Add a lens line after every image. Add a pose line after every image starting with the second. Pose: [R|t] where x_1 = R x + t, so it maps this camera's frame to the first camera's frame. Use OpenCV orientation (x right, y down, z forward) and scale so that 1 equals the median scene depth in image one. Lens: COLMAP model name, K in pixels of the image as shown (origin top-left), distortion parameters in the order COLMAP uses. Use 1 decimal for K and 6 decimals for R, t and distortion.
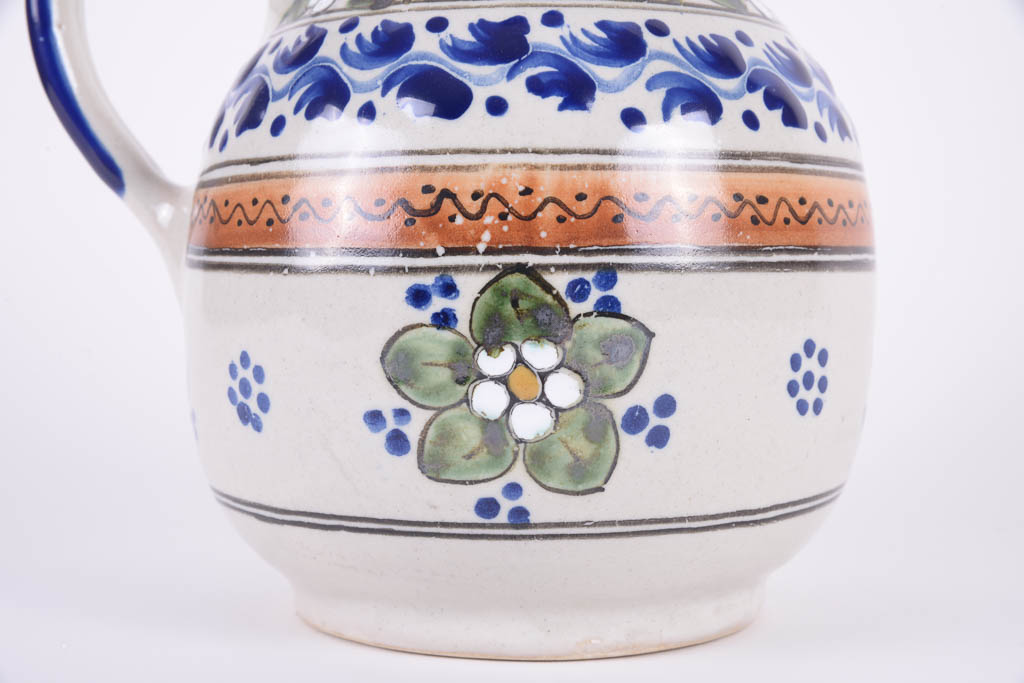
lens RADIAL K [[1555.9, 0, 513.9], [0, 1555.9, 354.9], [0, 0, 1]] dist [-0.036168, -0.001900]
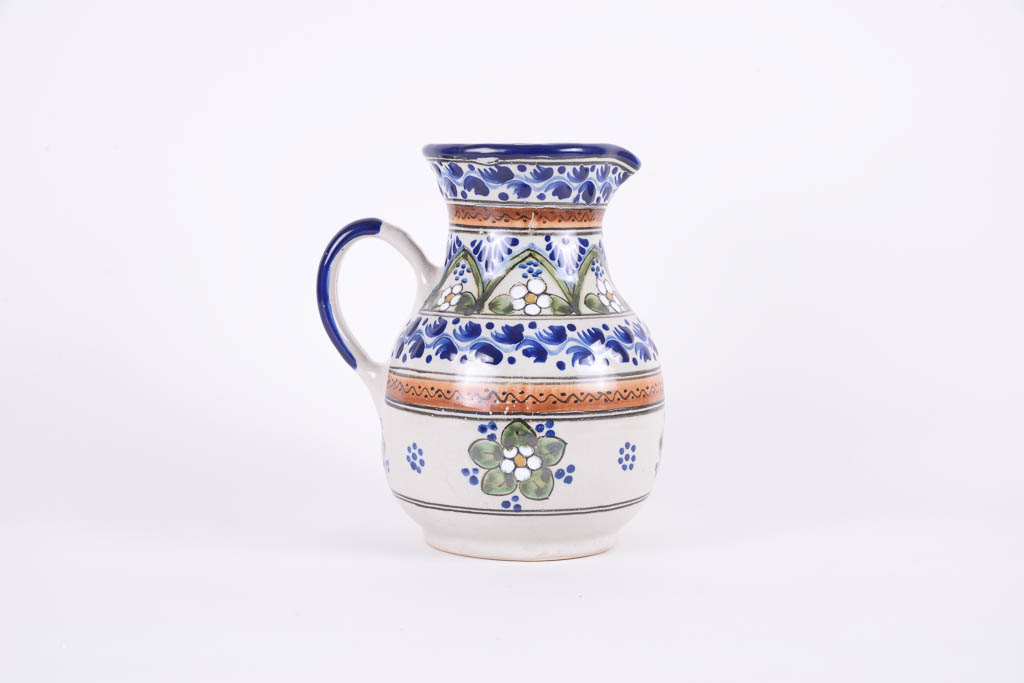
lens RADIAL K [[1573.1, 0, 512.0], [0, 1573.1, 341.5], [0, 0, 1]] dist [0.048828, 0.032350]
pose [[0.999881, 0.015424, 0.000110, -0.011047], [-0.015419, 0.999305, 0.033932, -0.282816], [0.000413, -0.033929, 0.999424, -1.763306]]
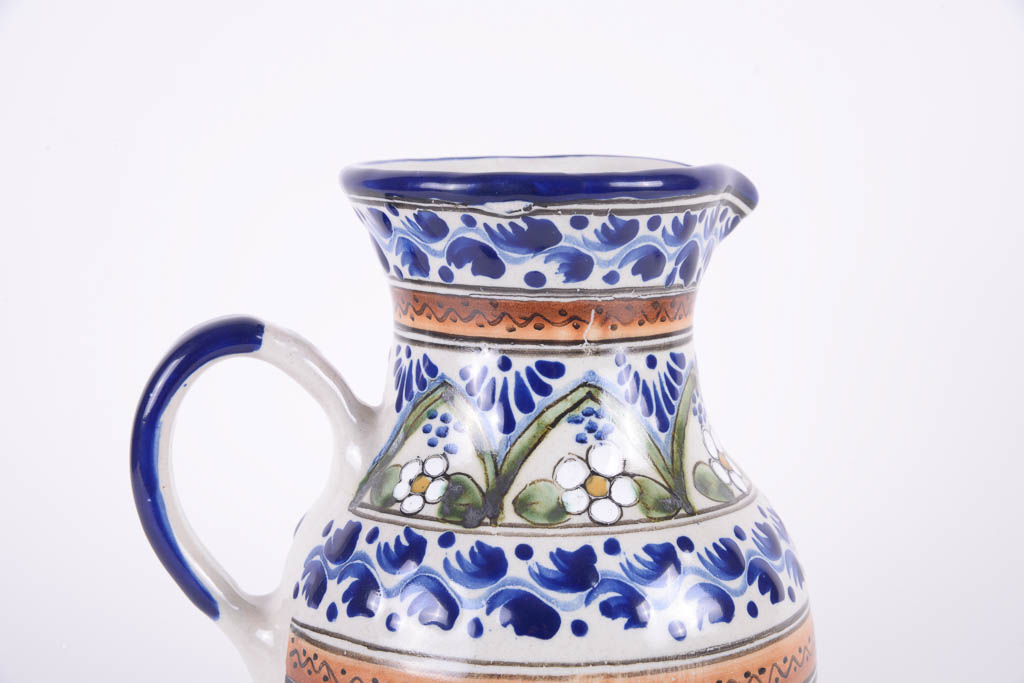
lens RADIAL K [[1573.1, 0, 512.0], [0, 1573.1, 341.5], [0, 0, 1]] dist [0.048828, 0.032350]
pose [[0.980796, -0.020195, 0.193989, -0.315774], [0.008409, 0.998079, 0.061388, -0.476004], [-0.194856, -0.058578, 0.979081, -0.282192]]
